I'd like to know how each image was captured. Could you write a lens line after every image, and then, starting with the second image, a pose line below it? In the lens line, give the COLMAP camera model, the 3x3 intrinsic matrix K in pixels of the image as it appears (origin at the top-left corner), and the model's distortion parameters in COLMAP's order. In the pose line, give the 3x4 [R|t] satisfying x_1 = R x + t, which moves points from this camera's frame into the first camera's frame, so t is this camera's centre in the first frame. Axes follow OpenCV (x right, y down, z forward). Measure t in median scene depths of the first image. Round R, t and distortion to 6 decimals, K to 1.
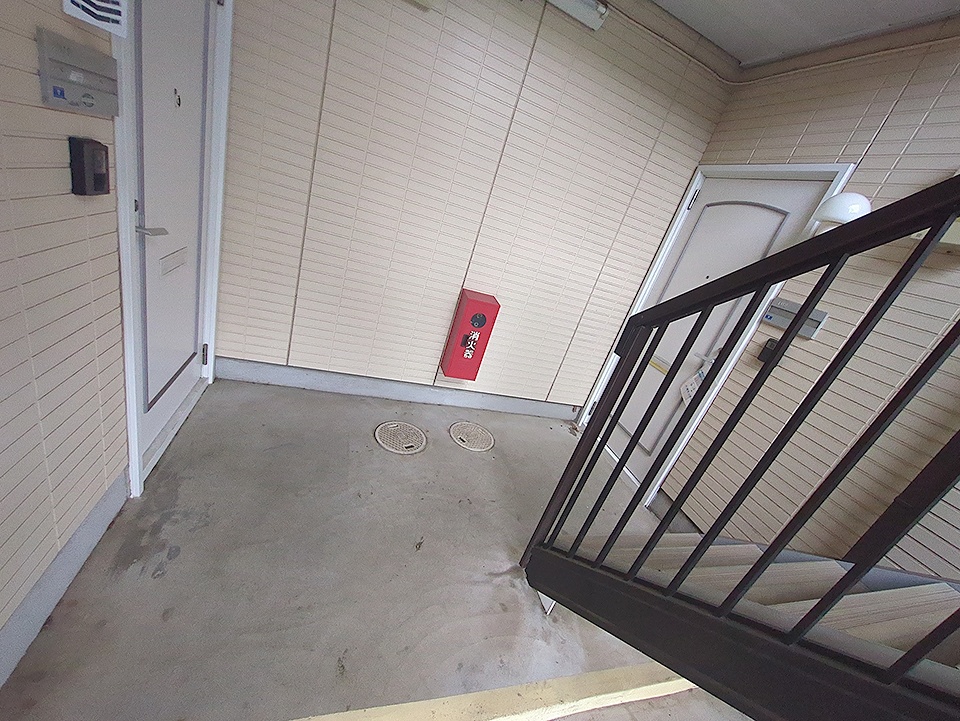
lens RADIAL K [[376.1, 0, 483.9], [0, 376.1, 362.1], [0, 0, 1]] dist [0.001494, 0.000210]
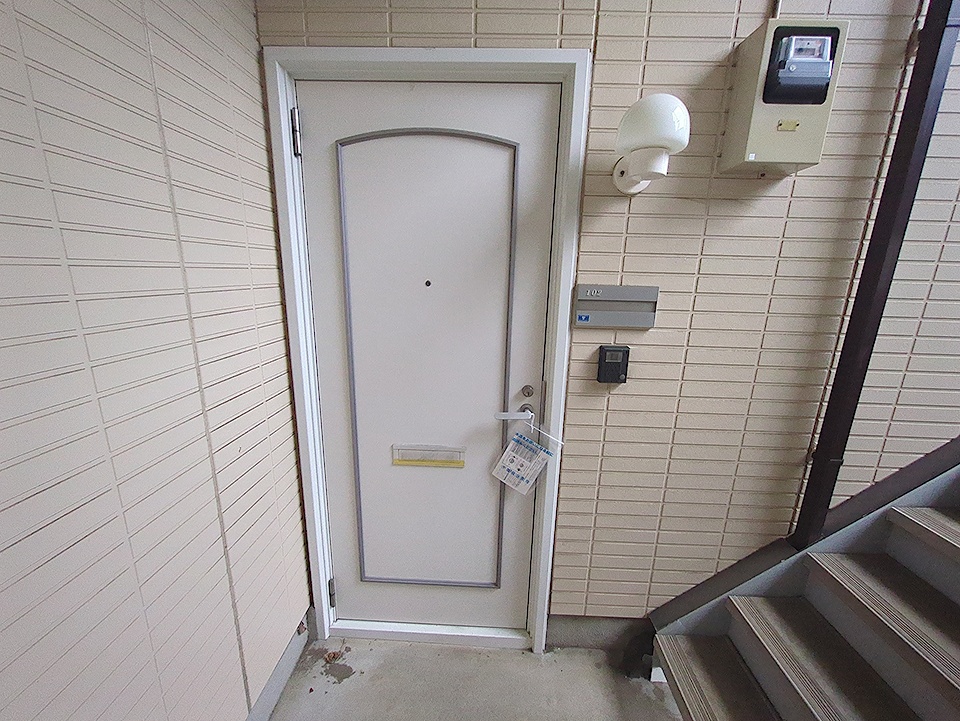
lens RADIAL K [[376.1, 0, 483.9], [0, 376.1, 362.1], [0, 0, 1]] dist [0.001494, 0.000210]
pose [[0.321966, -0.490806, 0.809597, 0.168255], [0.425860, 0.838817, 0.339161, -0.337594], [-0.845566, 0.235576, 0.479085, 0.857975]]
